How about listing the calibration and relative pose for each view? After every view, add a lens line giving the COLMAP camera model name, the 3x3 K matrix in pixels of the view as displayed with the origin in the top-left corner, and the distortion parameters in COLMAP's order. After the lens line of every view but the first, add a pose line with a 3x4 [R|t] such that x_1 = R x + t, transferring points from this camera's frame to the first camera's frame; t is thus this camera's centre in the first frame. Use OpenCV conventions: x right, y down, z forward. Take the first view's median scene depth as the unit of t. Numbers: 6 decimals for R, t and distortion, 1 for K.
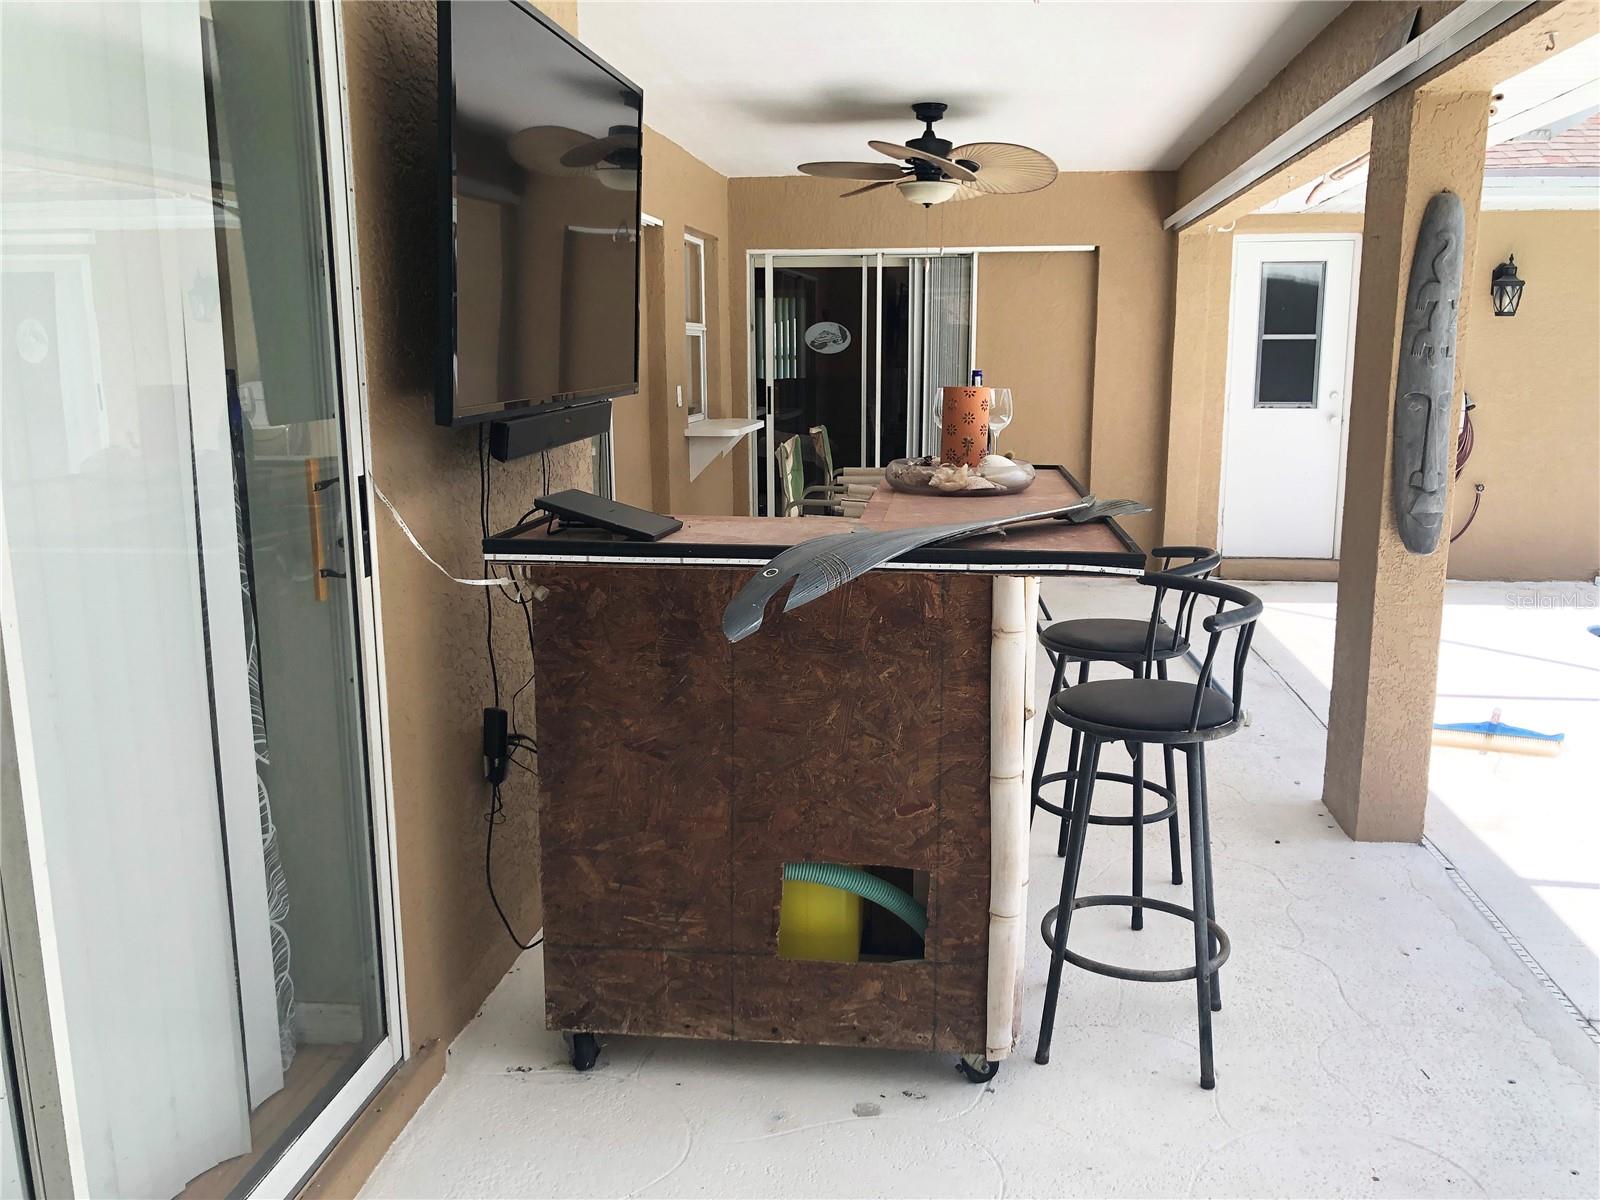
lens RADIAL K [[1320.9, 0, 838.3], [0, 1320.9, 594.7], [0, 0, 1]] dist [0.011272, 0.000199]
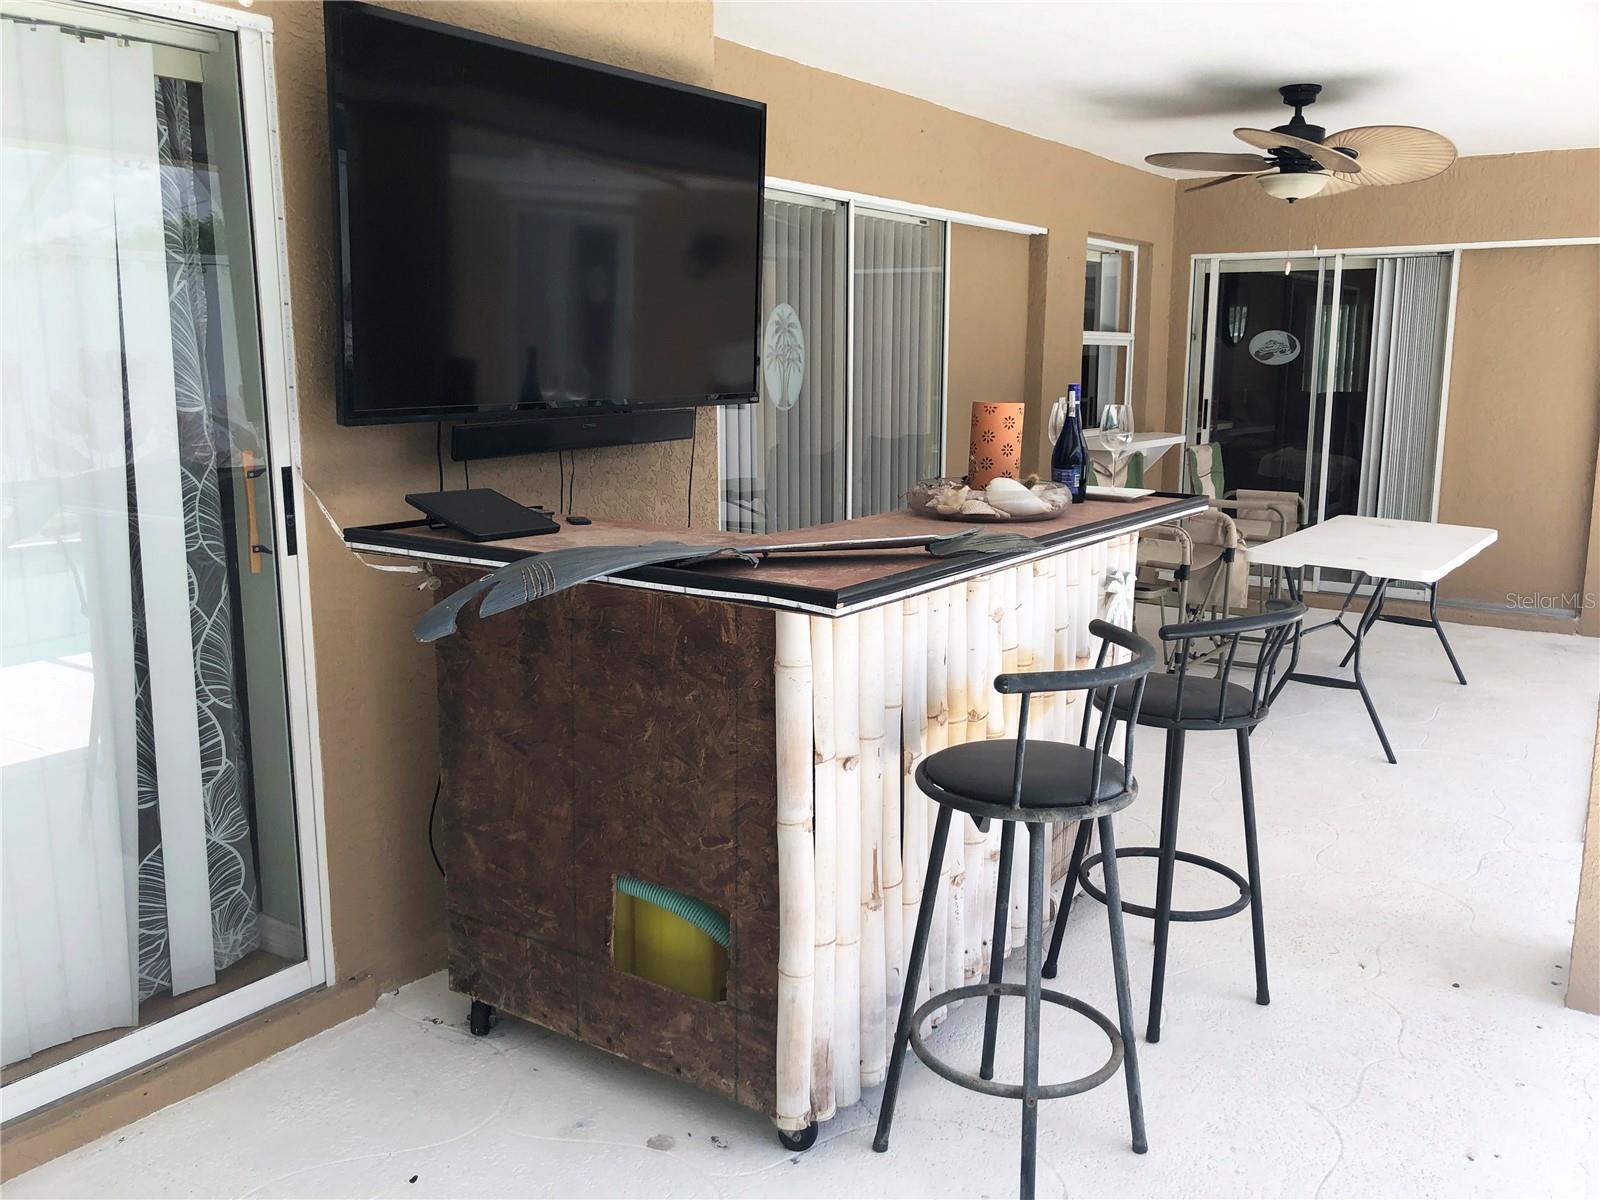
lens RADIAL K [[1320.9, 0, 844.7], [0, 1320.9, 589.4], [0, 0, 1]] dist [0.011272, 0.000199]
pose [[0.885866, 0.085613, -0.455973, 0.541679], [-0.090764, 0.995816, 0.010636, -0.036435], [0.454976, 0.031964, 0.889930, 0.183744]]
